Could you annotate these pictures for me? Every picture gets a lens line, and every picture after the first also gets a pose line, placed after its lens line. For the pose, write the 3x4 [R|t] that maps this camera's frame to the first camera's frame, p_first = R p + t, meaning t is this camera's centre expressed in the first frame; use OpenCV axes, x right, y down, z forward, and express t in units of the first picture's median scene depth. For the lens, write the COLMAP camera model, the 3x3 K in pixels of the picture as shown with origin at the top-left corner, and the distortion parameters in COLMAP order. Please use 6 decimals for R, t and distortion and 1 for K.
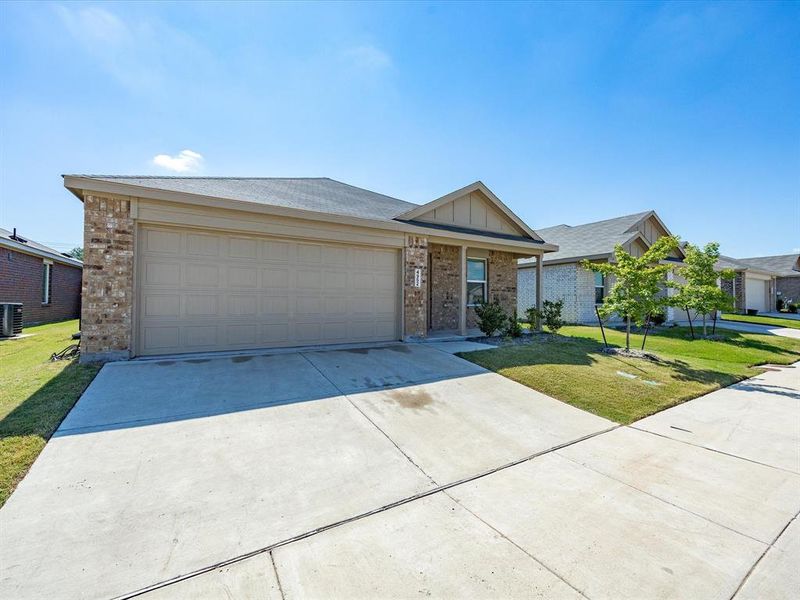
lens RADIAL K [[353.5, 0, 403.5], [0, 353.5, 296.6], [0, 0, 1]] dist [-0.010411, 0.000370]
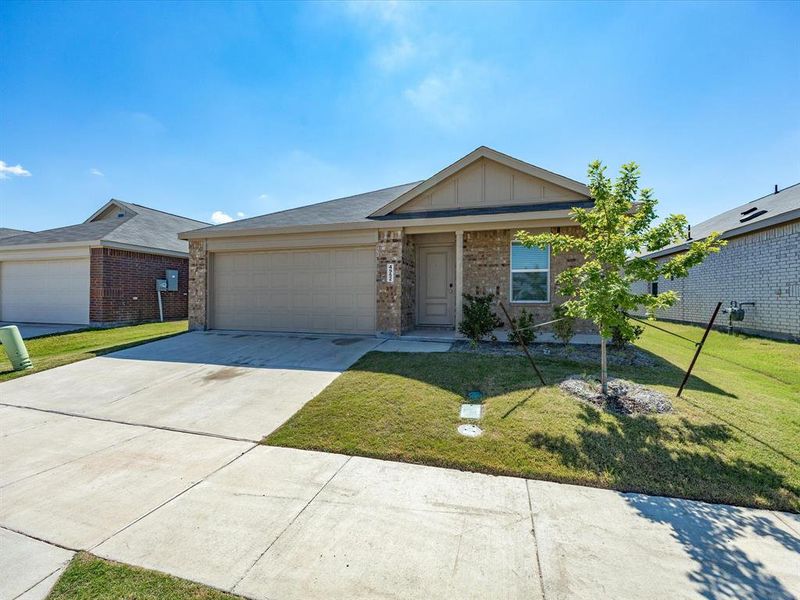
lens RADIAL K [[353.5, 0, 403.5], [0, 353.5, 296.6], [0, 0, 1]] dist [-0.010411, 0.000370]
pose [[0.659052, -0.007435, -0.752061, 0.800298], [0.011811, 0.999930, 0.000465, 0.012729], [0.752005, -0.009189, 0.659094, 0.384073]]
